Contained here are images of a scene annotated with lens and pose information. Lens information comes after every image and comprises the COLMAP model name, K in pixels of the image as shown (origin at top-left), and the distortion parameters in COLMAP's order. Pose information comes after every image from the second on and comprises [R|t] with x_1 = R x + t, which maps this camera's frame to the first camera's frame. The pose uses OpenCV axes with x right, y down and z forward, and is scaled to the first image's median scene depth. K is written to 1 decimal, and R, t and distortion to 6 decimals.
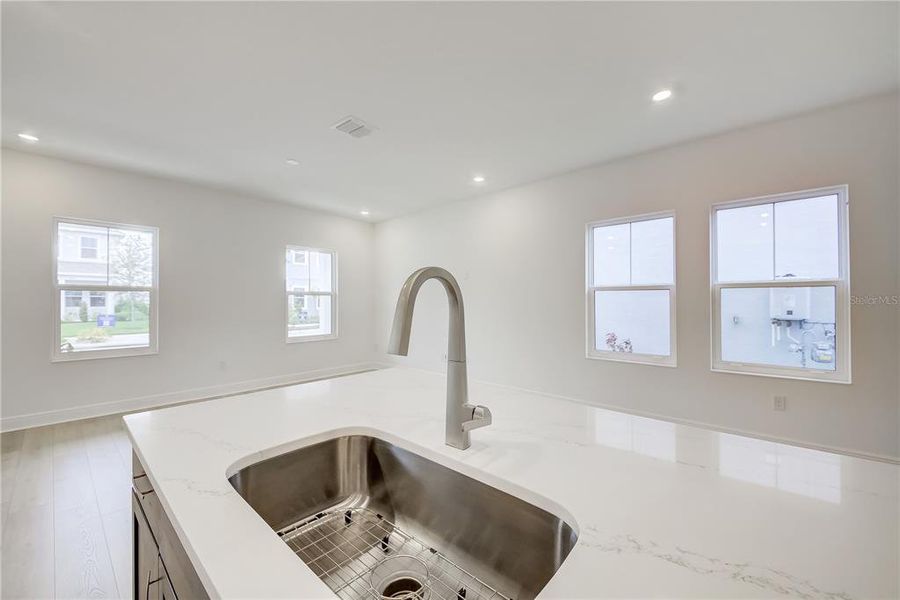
lens RADIAL K [[346.0, 0, 456.9], [0, 346.0, 298.6], [0, 0, 1]] dist [0.030356, -0.019360]
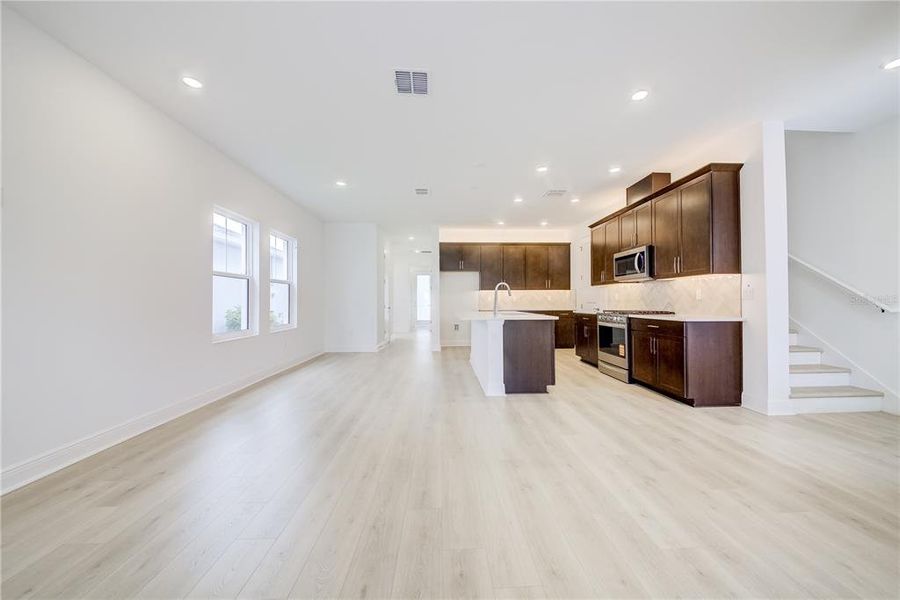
lens RADIAL K [[313.3, 0, 456.1], [0, 313.3, 300.2], [0, 0, 1]] dist [-0.000284, -0.005413]
pose [[-0.685268, 0.009115, 0.728234, -0.707431], [-0.000786, 0.999912, -0.013255, 0.061854], [-0.728291, -0.009656, -0.685200, 1.087721]]
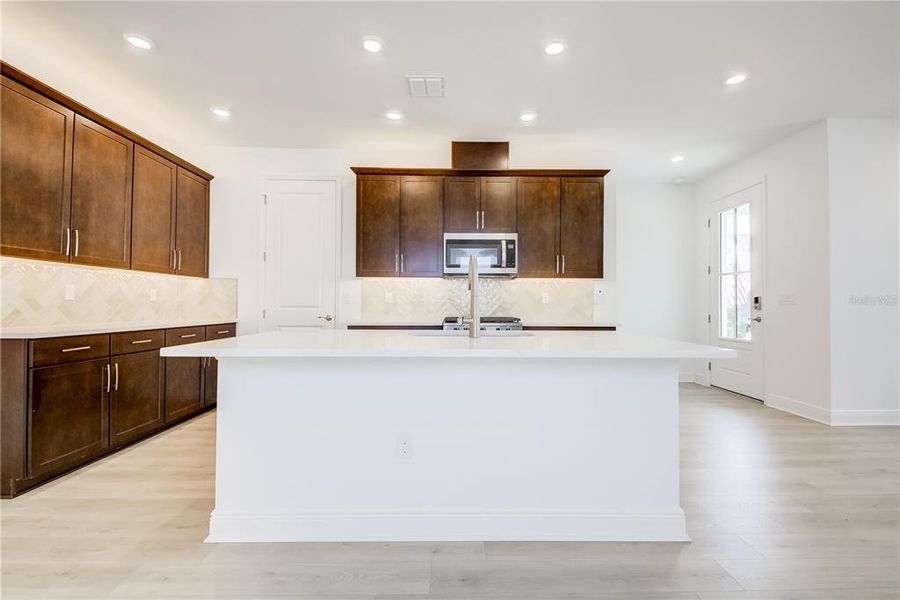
lens RADIAL K [[392.2, 0, 450.0], [0, 392.2, 300.0], [0, 0, 1]] dist [0.012353, -0.000148]
pose [[-0.754448, -0.010152, -0.656282, 0.371934], [0.001576, 0.999849, -0.017279, 0.055952], [0.656358, -0.014070, -0.754318, 0.584663]]
